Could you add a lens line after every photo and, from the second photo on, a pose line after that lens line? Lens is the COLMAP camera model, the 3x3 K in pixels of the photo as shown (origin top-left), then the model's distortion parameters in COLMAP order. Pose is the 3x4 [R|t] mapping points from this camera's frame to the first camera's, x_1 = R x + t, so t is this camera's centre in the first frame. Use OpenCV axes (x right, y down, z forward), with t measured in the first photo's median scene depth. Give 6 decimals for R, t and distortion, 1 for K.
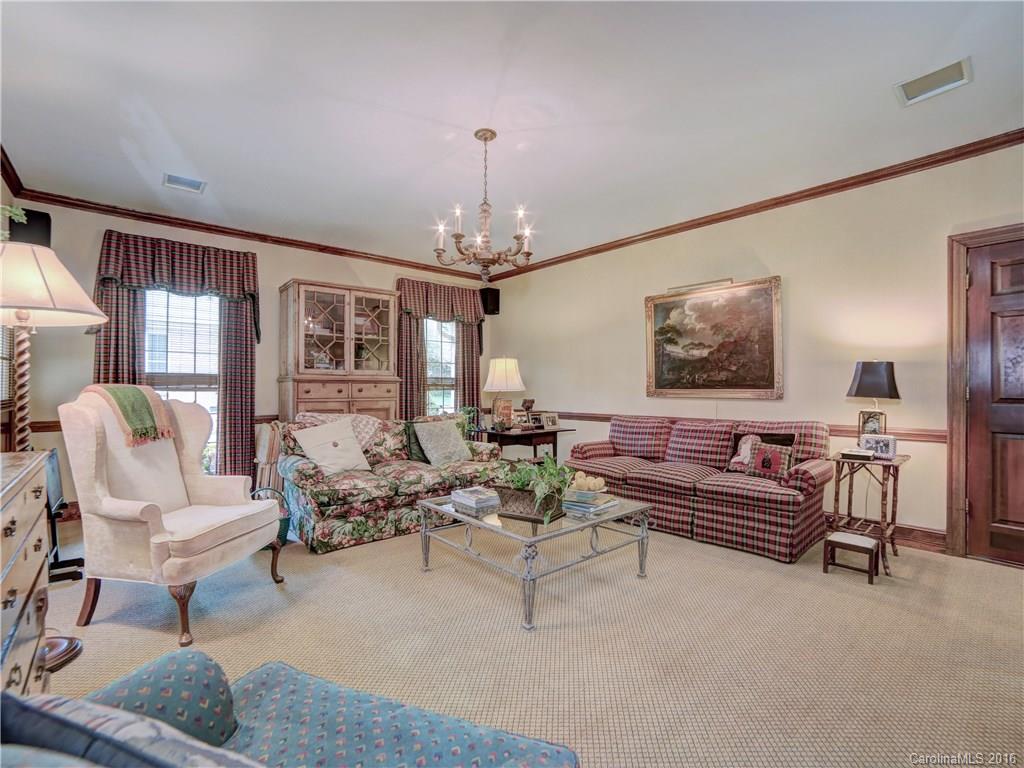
lens RADIAL K [[493.1, 0, 512.0], [0, 493.1, 384.0], [0, 0, 1]] dist [0.000663, 0.000859]
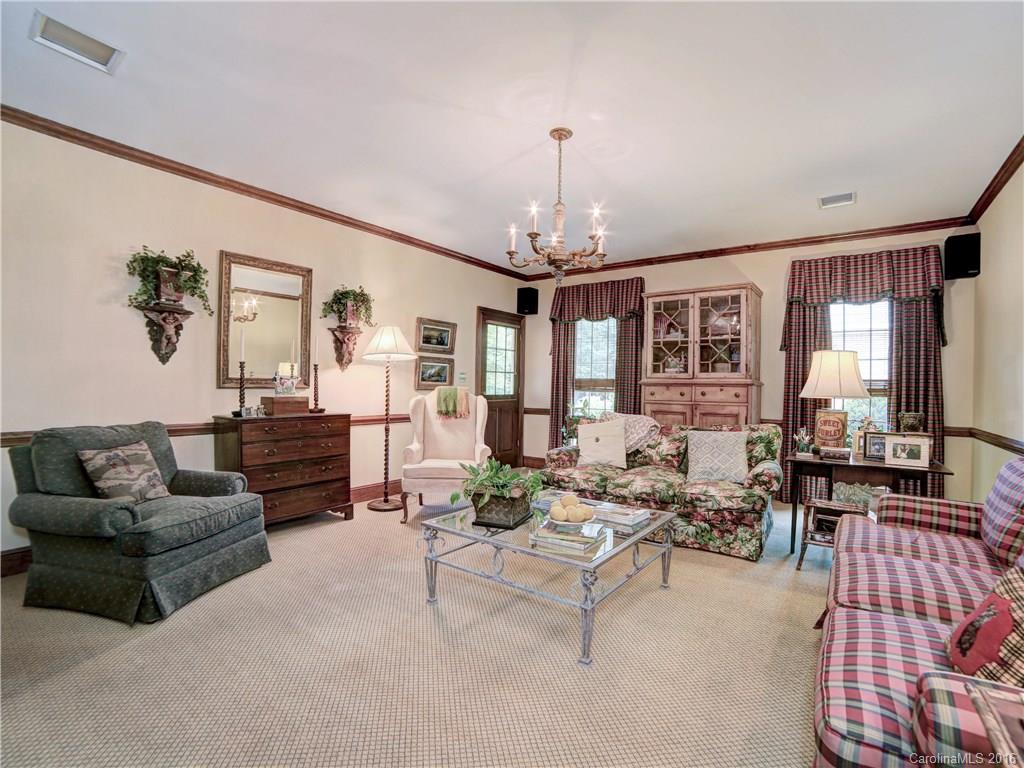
lens RADIAL K [[465.9, 0, 511.3], [0, 465.9, 400.6], [0, 0, 1]] dist [-0.058635, 0.000442]
pose [[0.260745, 0.029491, -0.964957, 0.469484], [-0.005357, 0.999562, 0.029101, 0.001727], [0.965393, -0.002419, 0.260788, 0.397636]]
